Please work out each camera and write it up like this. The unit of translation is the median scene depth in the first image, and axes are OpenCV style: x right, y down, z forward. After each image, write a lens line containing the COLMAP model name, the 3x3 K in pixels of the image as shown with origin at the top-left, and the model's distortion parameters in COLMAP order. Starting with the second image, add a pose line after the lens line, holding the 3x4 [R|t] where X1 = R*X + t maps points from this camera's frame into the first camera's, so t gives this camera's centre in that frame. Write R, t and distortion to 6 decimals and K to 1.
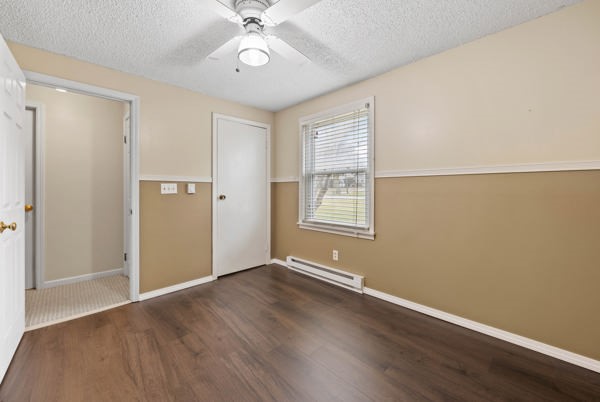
lens RADIAL K [[238.5, 0, 300.4], [0, 238.5, 190.2], [0, 0, 1]] dist [0.000380, 0.000140]
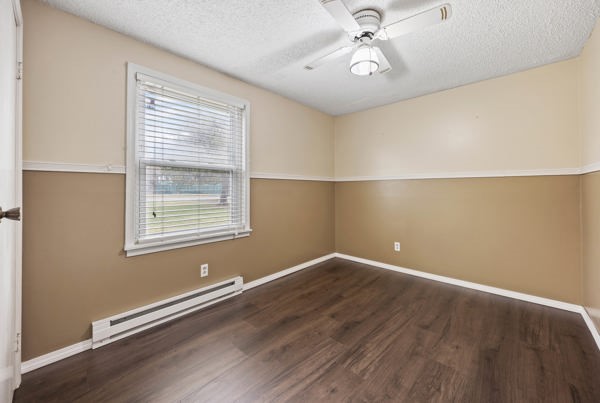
lens RADIAL K [[238.7, 0, 300.3], [0, 238.7, 188.6], [0, 0, 1]] dist [-0.001640, -0.000157]
pose [[-0.053658, 0.007709, 0.998530, -0.765785], [0.002597, 0.999968, -0.007581, 0.003894], [-0.998556, 0.002186, -0.053676, 0.813343]]
